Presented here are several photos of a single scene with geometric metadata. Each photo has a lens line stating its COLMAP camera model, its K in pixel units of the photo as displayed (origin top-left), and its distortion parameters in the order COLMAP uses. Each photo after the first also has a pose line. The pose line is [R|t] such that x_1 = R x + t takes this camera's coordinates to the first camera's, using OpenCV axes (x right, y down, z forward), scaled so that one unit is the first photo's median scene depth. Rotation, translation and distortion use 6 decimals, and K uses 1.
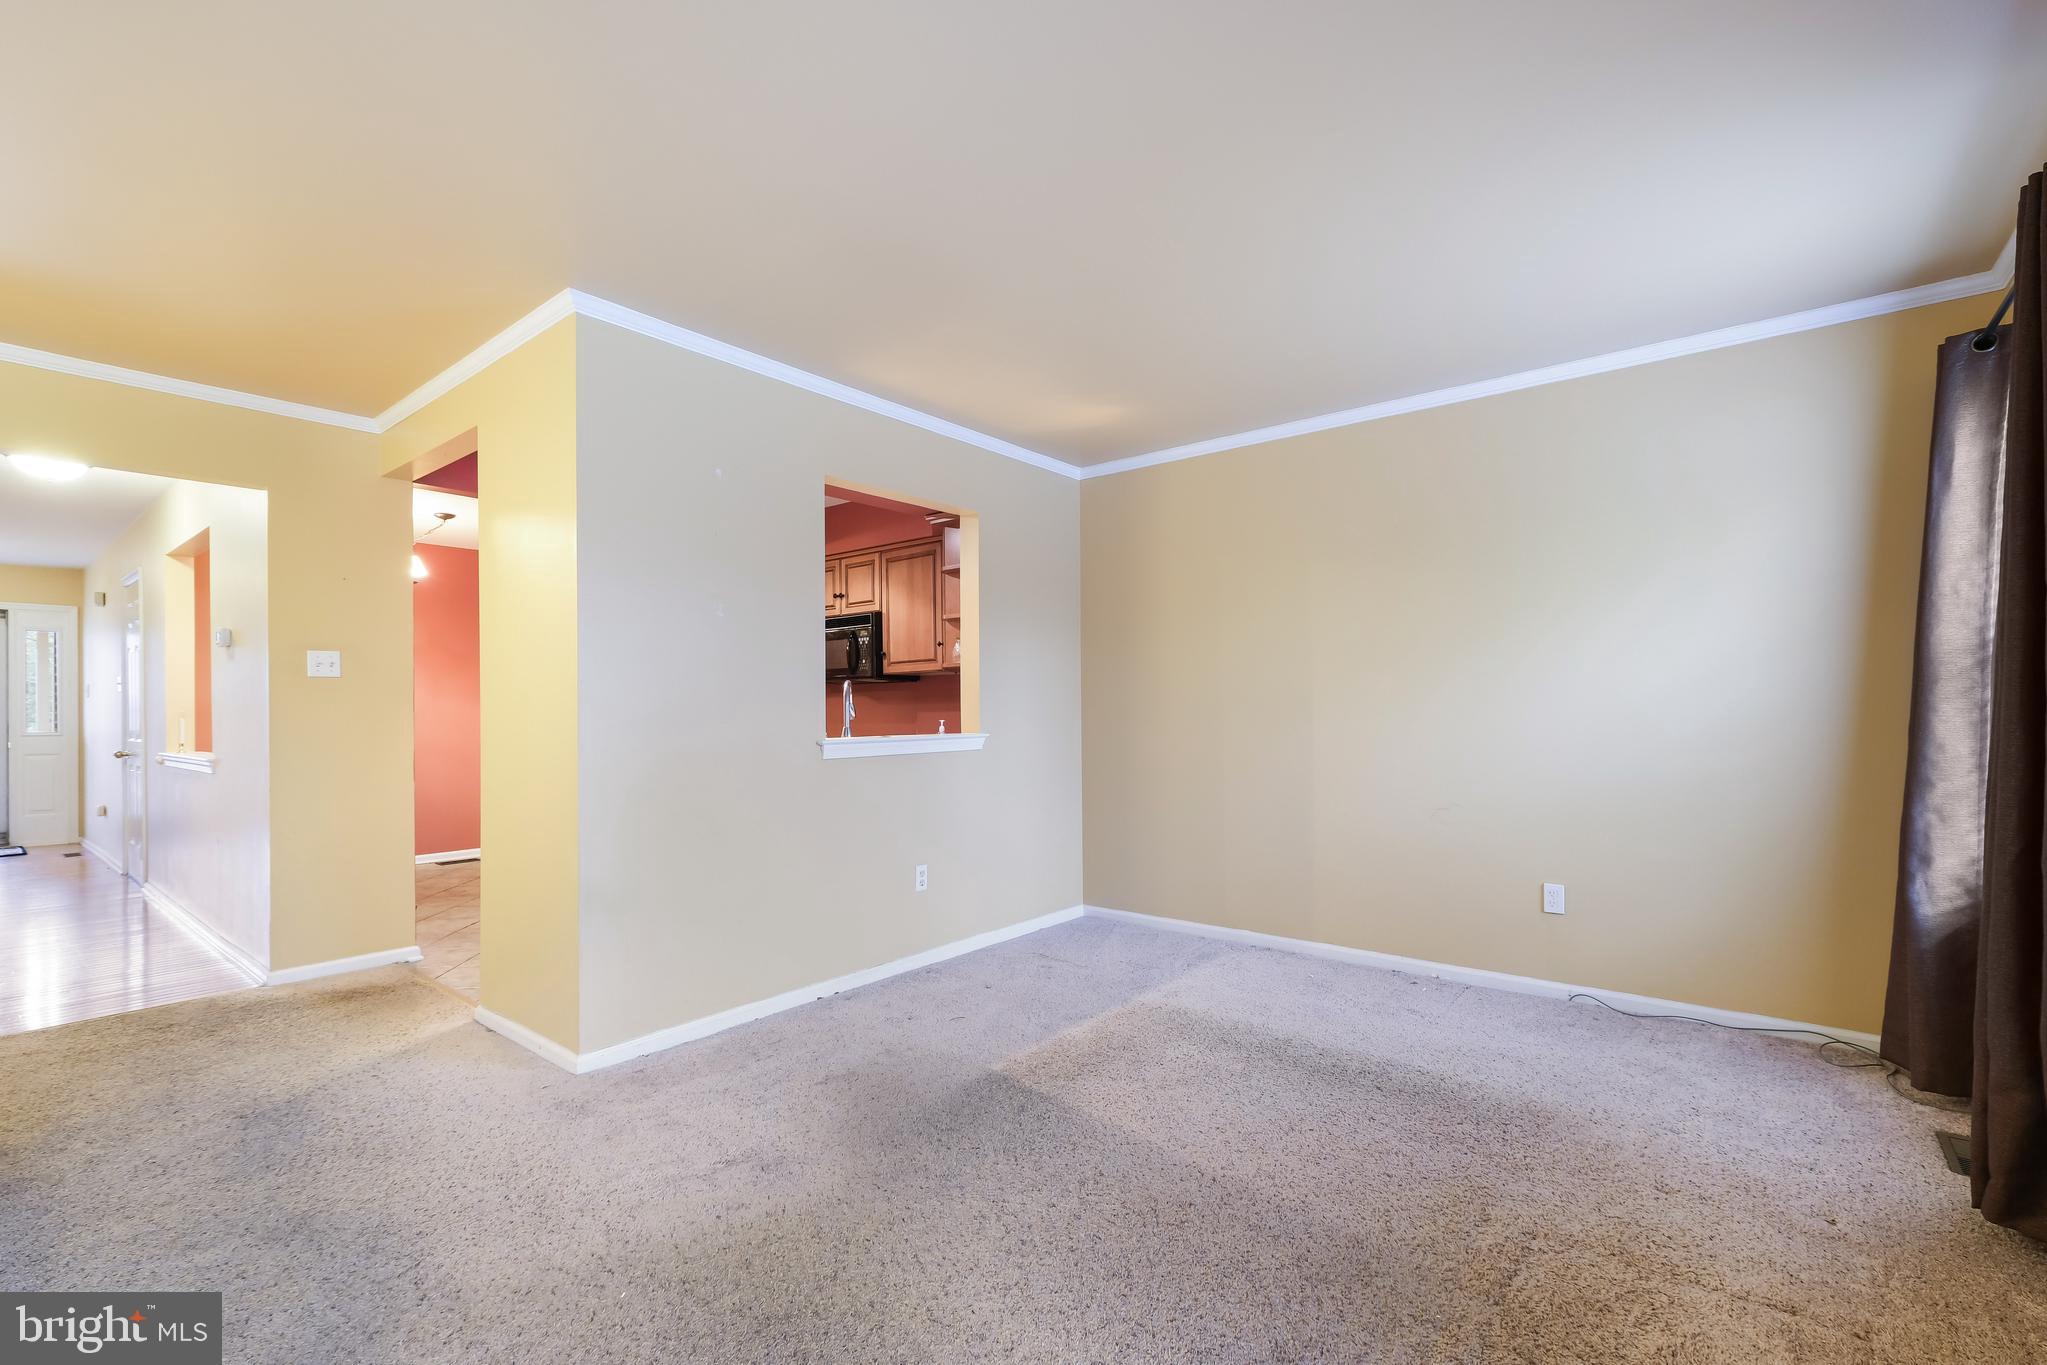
lens RADIAL K [[898.8, 0, 1014.0], [0, 898.8, 717.1], [0, 0, 1]] dist [0.007935, -0.000159]
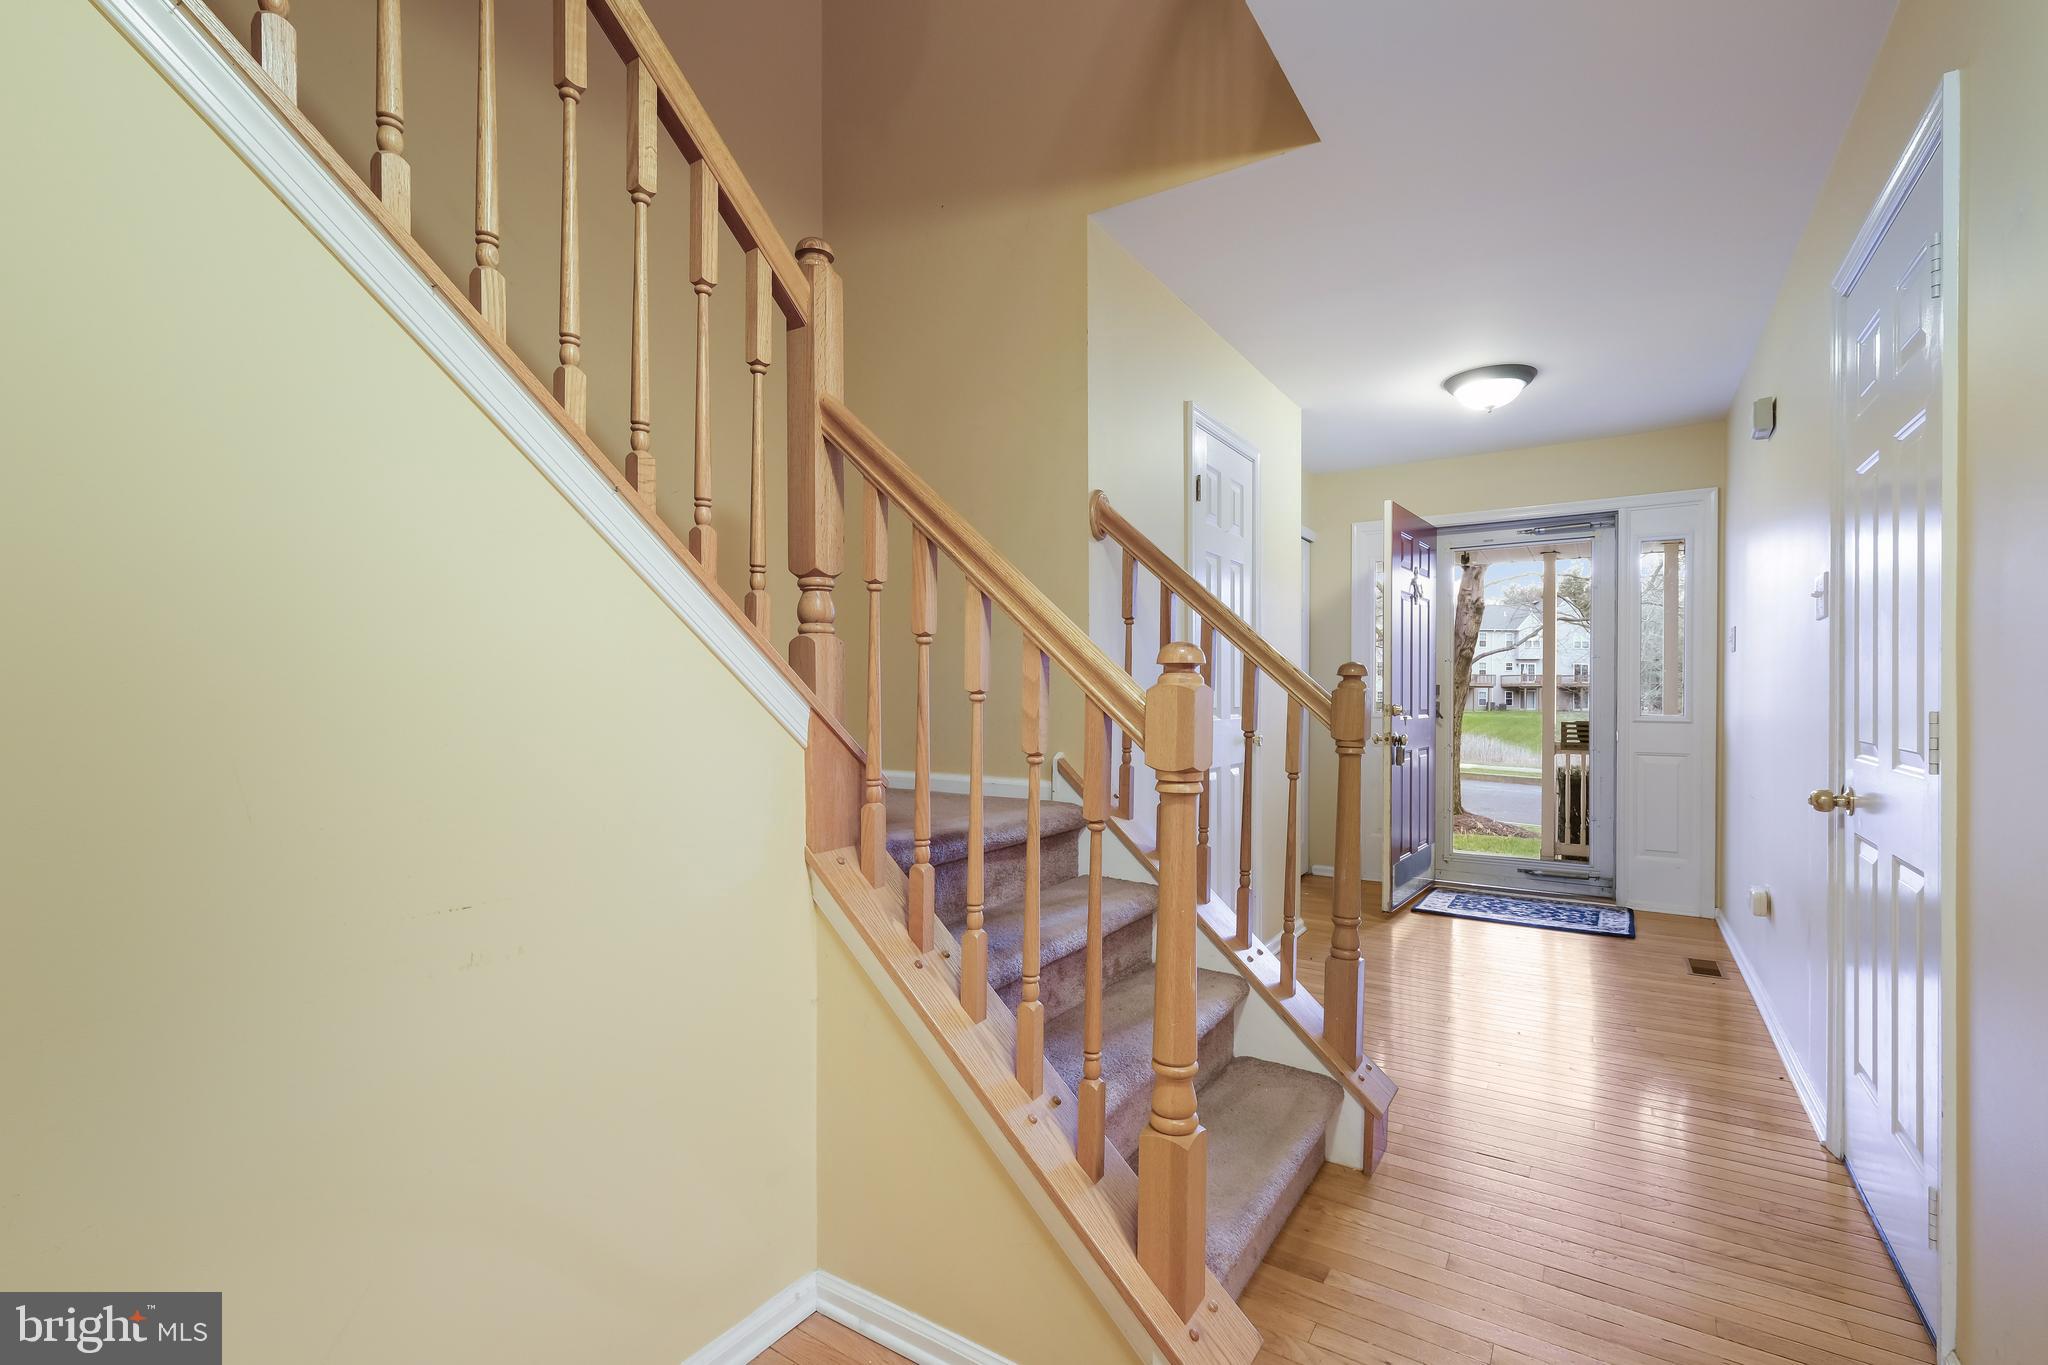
lens RADIAL K [[899.2, 0, 1025.4], [0, 899.2, 696.3], [0, 0, 1]] dist [0.007935, -0.000159]
pose [[0.115526, 0.009146, -0.993262, -1.049559], [-0.005268, 0.999949, 0.008595, 0.002939], [0.993291, 0.004239, 0.115568, 1.016507]]
